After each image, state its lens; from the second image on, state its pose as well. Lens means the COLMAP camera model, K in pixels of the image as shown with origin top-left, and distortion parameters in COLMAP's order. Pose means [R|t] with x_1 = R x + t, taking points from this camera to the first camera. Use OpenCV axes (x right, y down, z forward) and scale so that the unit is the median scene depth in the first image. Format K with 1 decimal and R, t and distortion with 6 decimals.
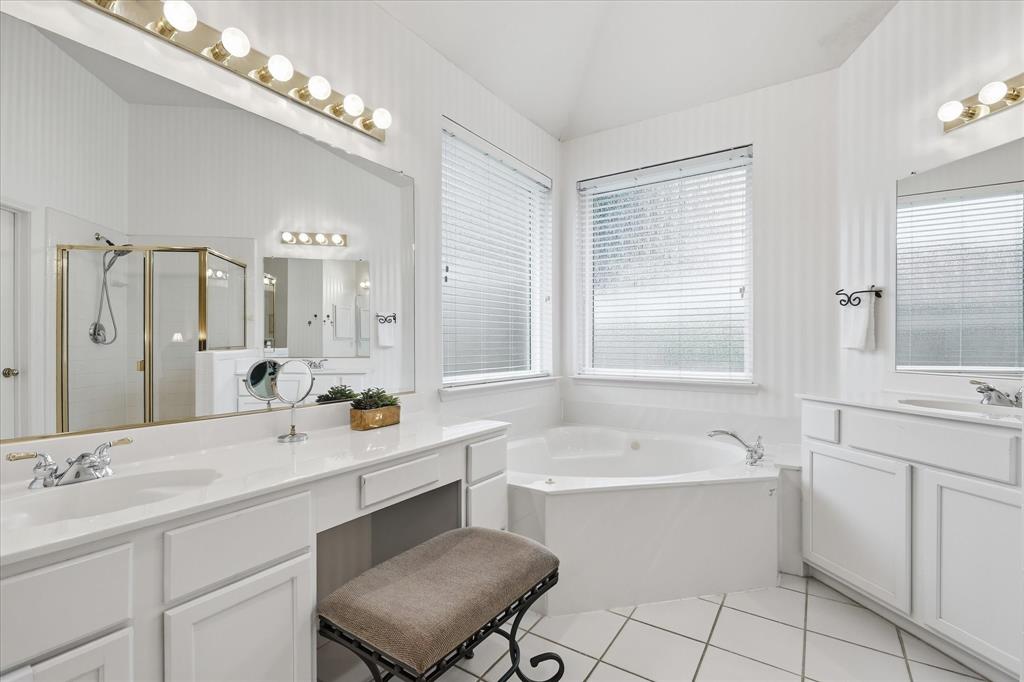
lens RADIAL K [[452.5, 0, 515.1], [0, 452.5, 345.3], [0, 0, 1]] dist [0.000483, 0.000424]
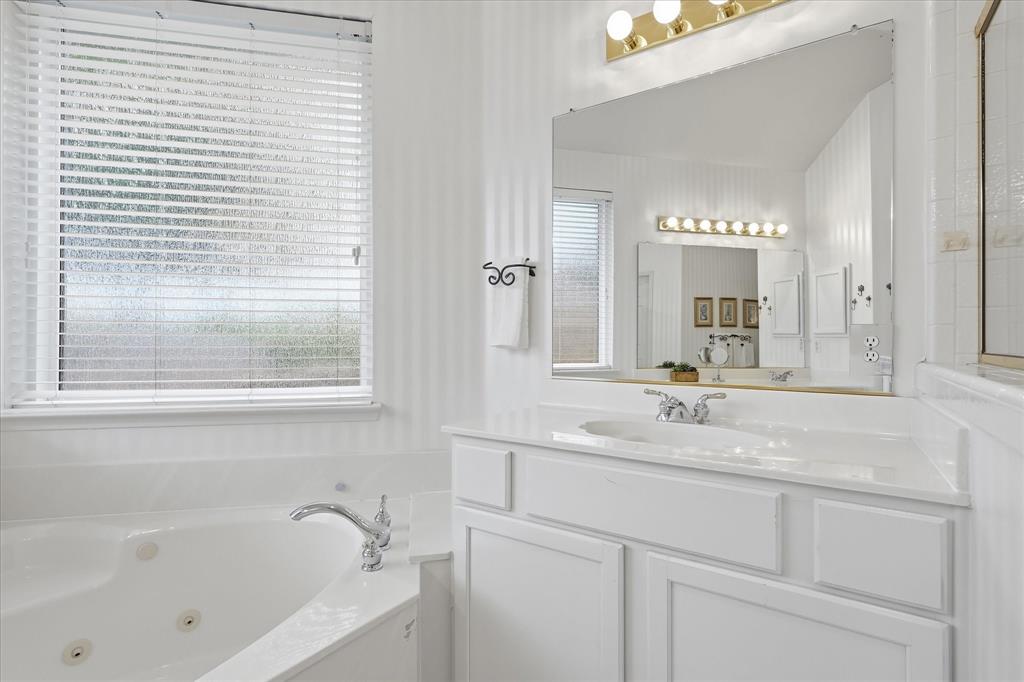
lens RADIAL K [[477.3, 0, 512.0], [0, 477.3, 341.0], [0, 0, 1]] dist [0.000172, -0.000343]
pose [[0.714683, 0.001720, 0.699446, 0.261861], [0.000832, 0.999994, -0.003308, 0.001270], [-0.699448, 0.002946, 0.714678, 0.510671]]
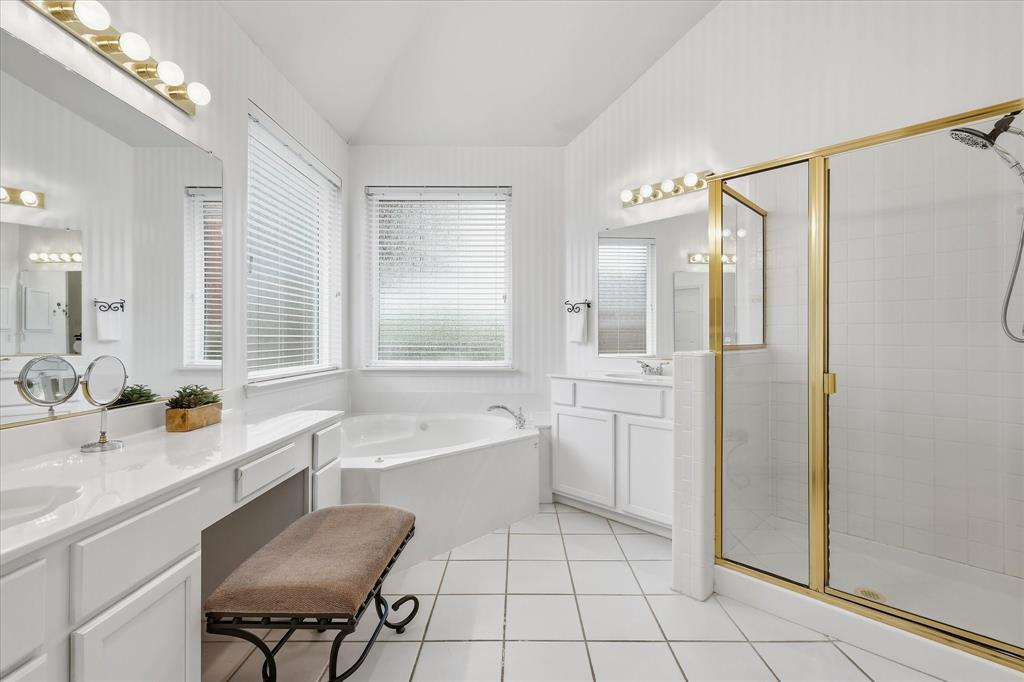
lens RADIAL K [[442.9, 0, 510.9], [0, 442.9, 335.3], [0, 0, 1]] dist [-0.000830, -0.000130]
pose [[0.838256, 0.007004, 0.545231, -0.227575], [-0.001005, 0.999936, -0.011300, 0.002354], [-0.545275, 0.008924, 0.838210, -0.093380]]
